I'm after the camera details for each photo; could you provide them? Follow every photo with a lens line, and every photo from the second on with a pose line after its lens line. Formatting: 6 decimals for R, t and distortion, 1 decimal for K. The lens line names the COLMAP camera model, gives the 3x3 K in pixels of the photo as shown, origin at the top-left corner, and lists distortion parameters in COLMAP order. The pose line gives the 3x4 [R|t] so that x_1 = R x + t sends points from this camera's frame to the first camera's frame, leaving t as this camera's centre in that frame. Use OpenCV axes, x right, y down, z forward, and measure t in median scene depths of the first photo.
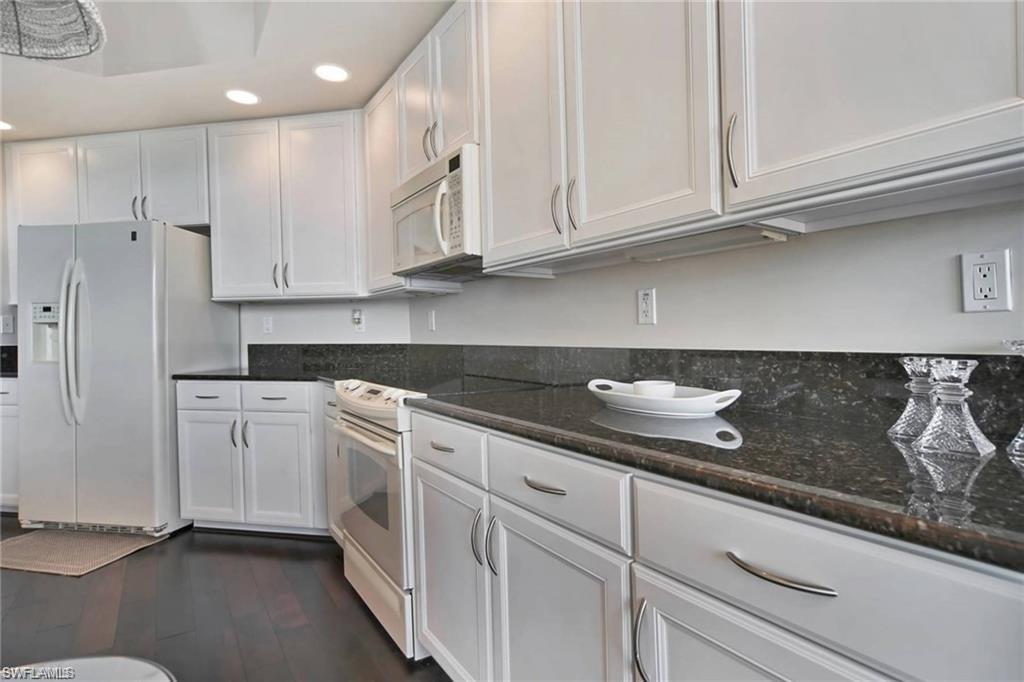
lens RADIAL K [[511.2, 0, 512.1], [0, 511.2, 307.3], [0, 0, 1]] dist [0.000283, 0.000247]
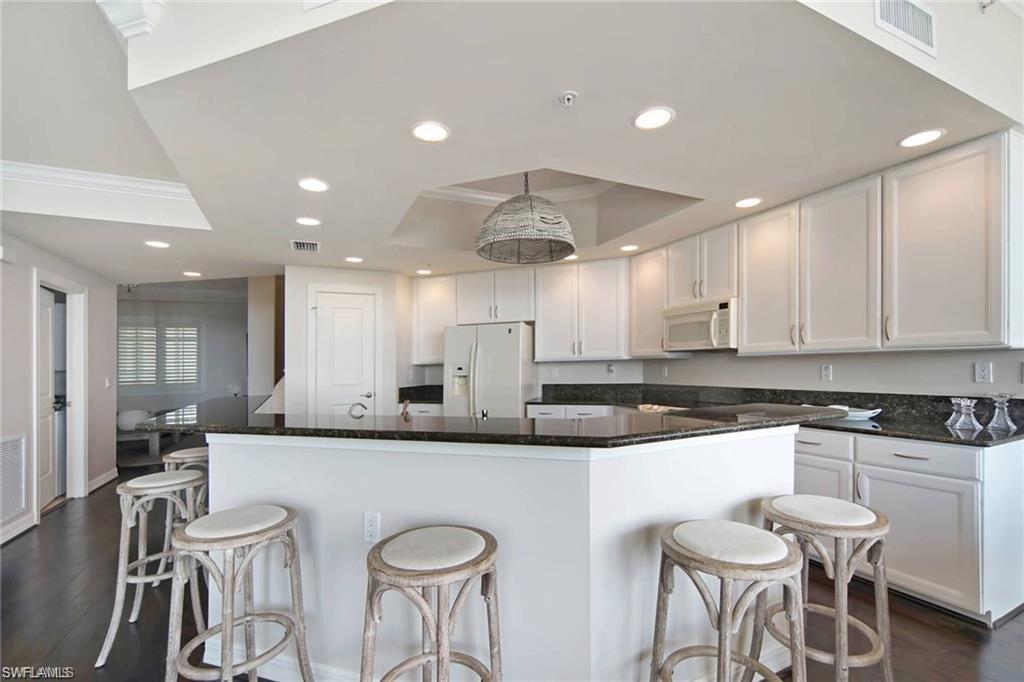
lens RADIAL K [[443.2, 0, 517.9], [0, 443.2, 360.7], [0, 0, 1]] dist [0.001147, 0.000489]
pose [[0.991382, -0.017556, -0.129823, -0.832580], [0.024198, 0.998468, 0.049768, -0.184491], [0.128750, -0.052480, 0.990287, -1.116799]]
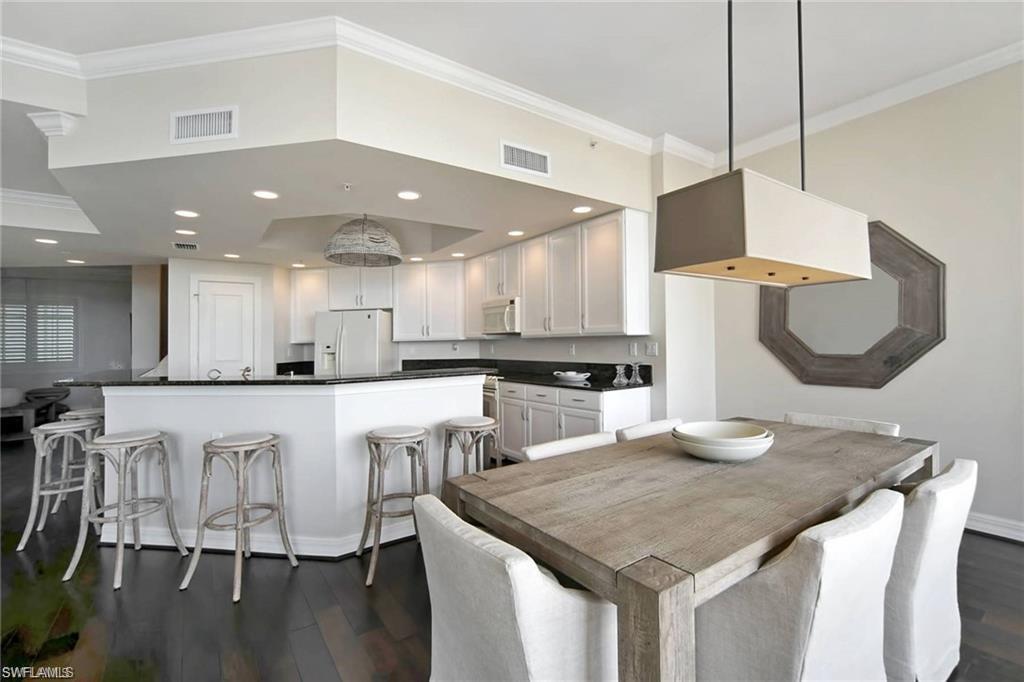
lens RADIAL K [[451.6, 0, 512.0], [0, 451.6, 341.0], [0, 0, 1]] dist [0.002765, 0.000824]
pose [[0.999639, -0.014418, 0.022663, -0.194794], [0.013106, 0.998288, 0.057000, -0.231166], [-0.023446, -0.056683, 0.998117, -1.924023]]
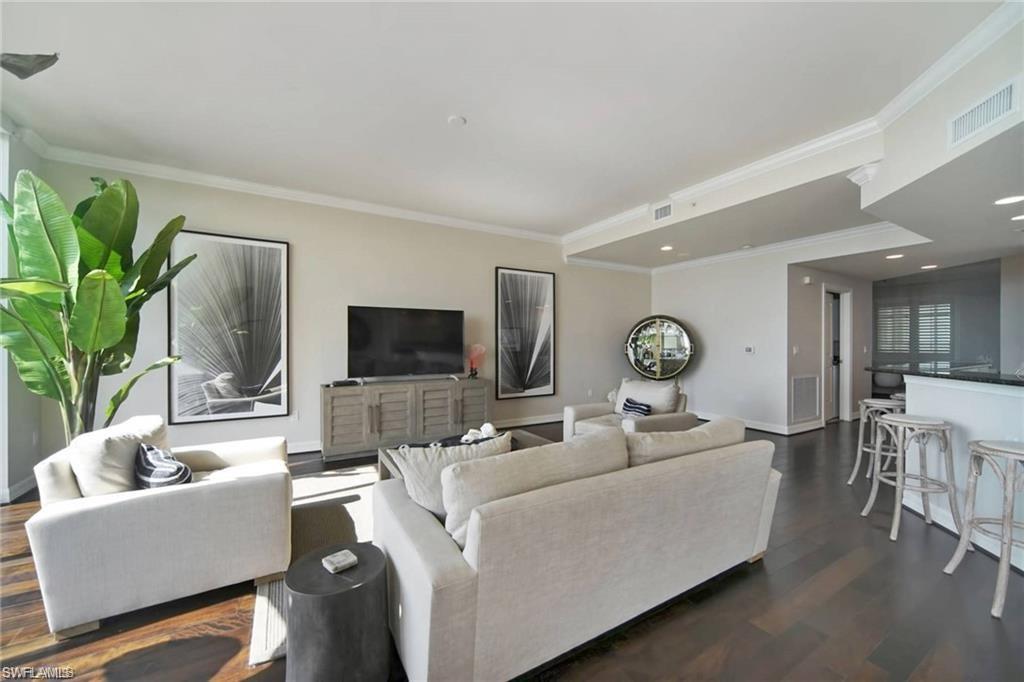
lens RADIAL K [[383.9, 0, 512.0], [0, 383.9, 341.0], [0, 0, 1]] dist [-0.002006, -0.000228]
pose [[-0.069283, -0.002293, -0.997594, 0.176253], [0.059437, 0.998211, -0.006423, -0.228370], [0.995825, -0.059739, -0.069023, -1.819839]]
